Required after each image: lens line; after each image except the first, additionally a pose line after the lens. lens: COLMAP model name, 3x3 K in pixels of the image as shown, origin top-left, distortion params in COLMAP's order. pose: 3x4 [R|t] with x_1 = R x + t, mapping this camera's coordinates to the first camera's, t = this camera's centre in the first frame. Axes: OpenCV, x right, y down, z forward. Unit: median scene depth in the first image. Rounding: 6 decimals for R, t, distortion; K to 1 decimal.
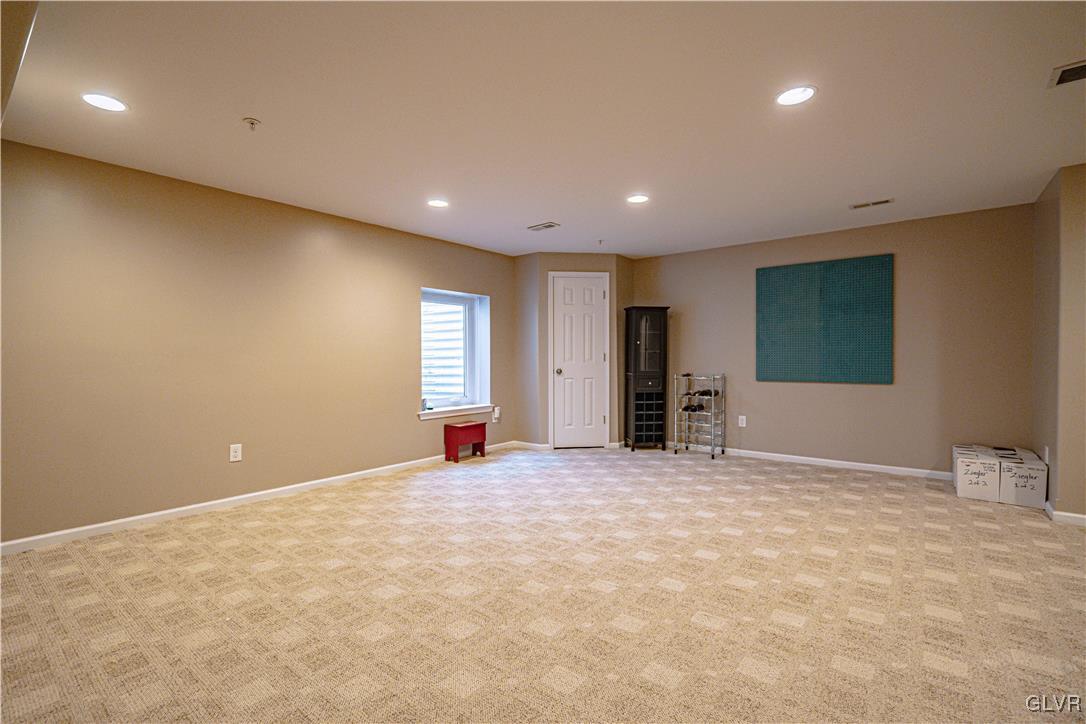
lens RADIAL K [[494.4, 0, 543.0], [0, 494.4, 362.0], [0, 0, 1]] dist [-0.003016, -0.000029]
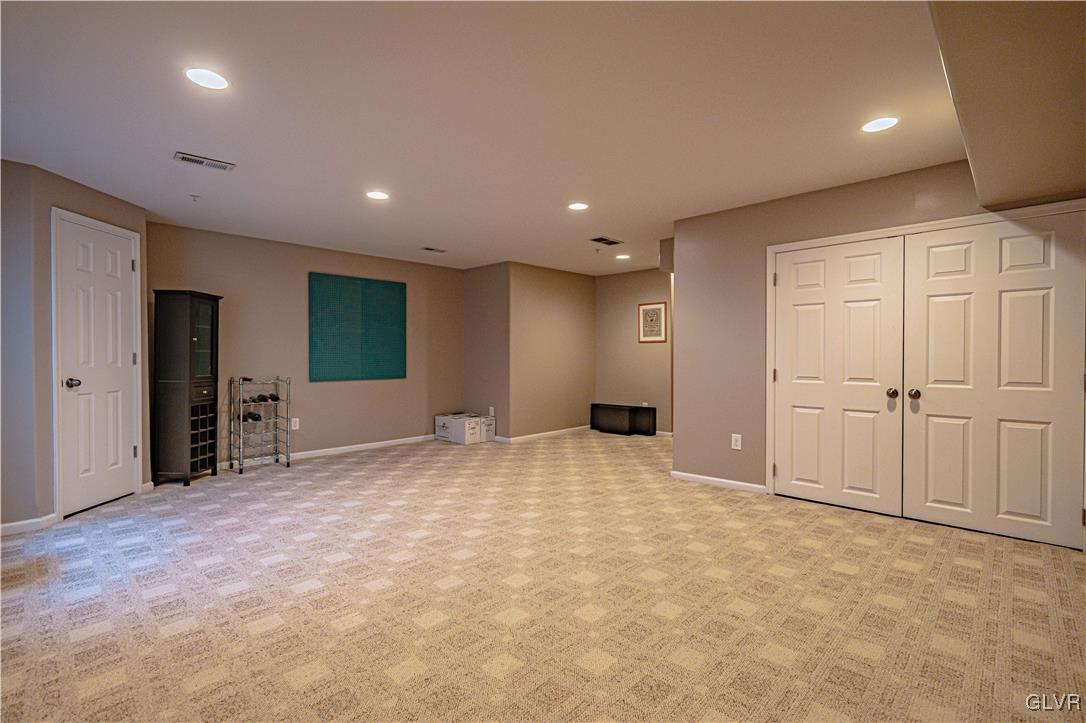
lens RADIAL K [[491.5, 0, 537.1], [0, 491.5, 361.5], [0, 0, 1]] dist [-0.001988, 0.000285]
pose [[0.102424, -0.006080, 0.994722, -0.630460], [0.009577, 0.999941, 0.005125, -0.005327], [-0.994695, 0.009002, 0.102476, 0.510206]]
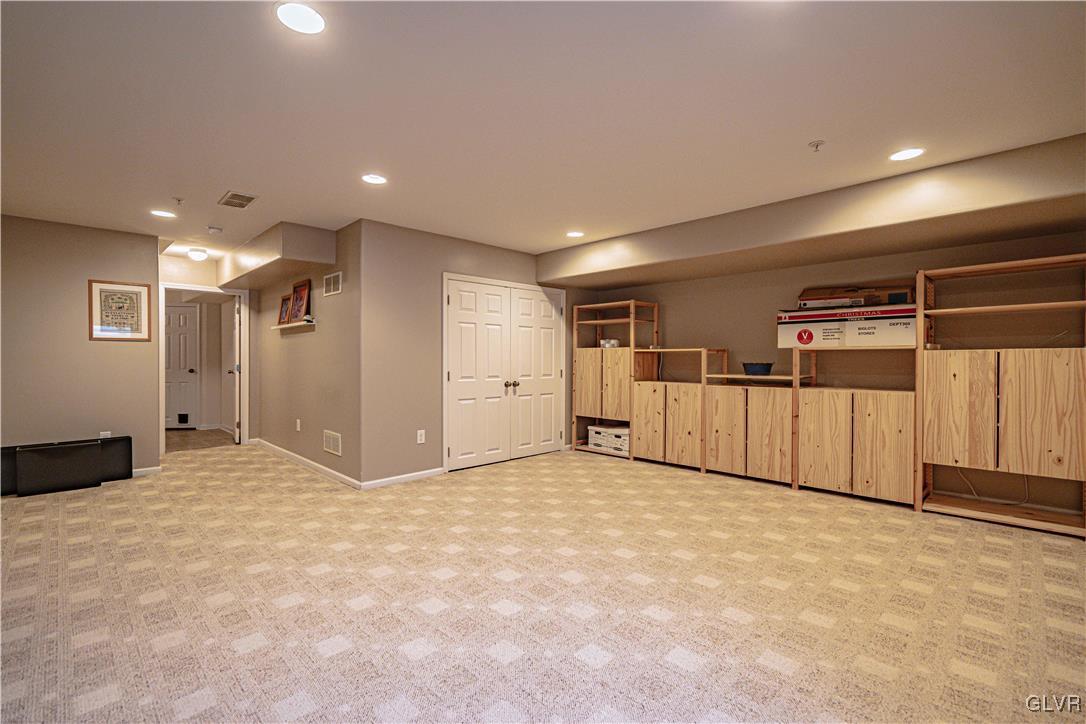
lens RADIAL K [[491.5, 0, 537.1], [0, 491.5, 362.0], [0, 0, 1]] dist [-0.001988, 0.000285]
pose [[-0.991306, 0.003763, 0.131525, -0.070631], [0.005350, 0.999917, 0.011712, -0.016194], [-0.131470, 0.012314, -0.991244, 1.224420]]
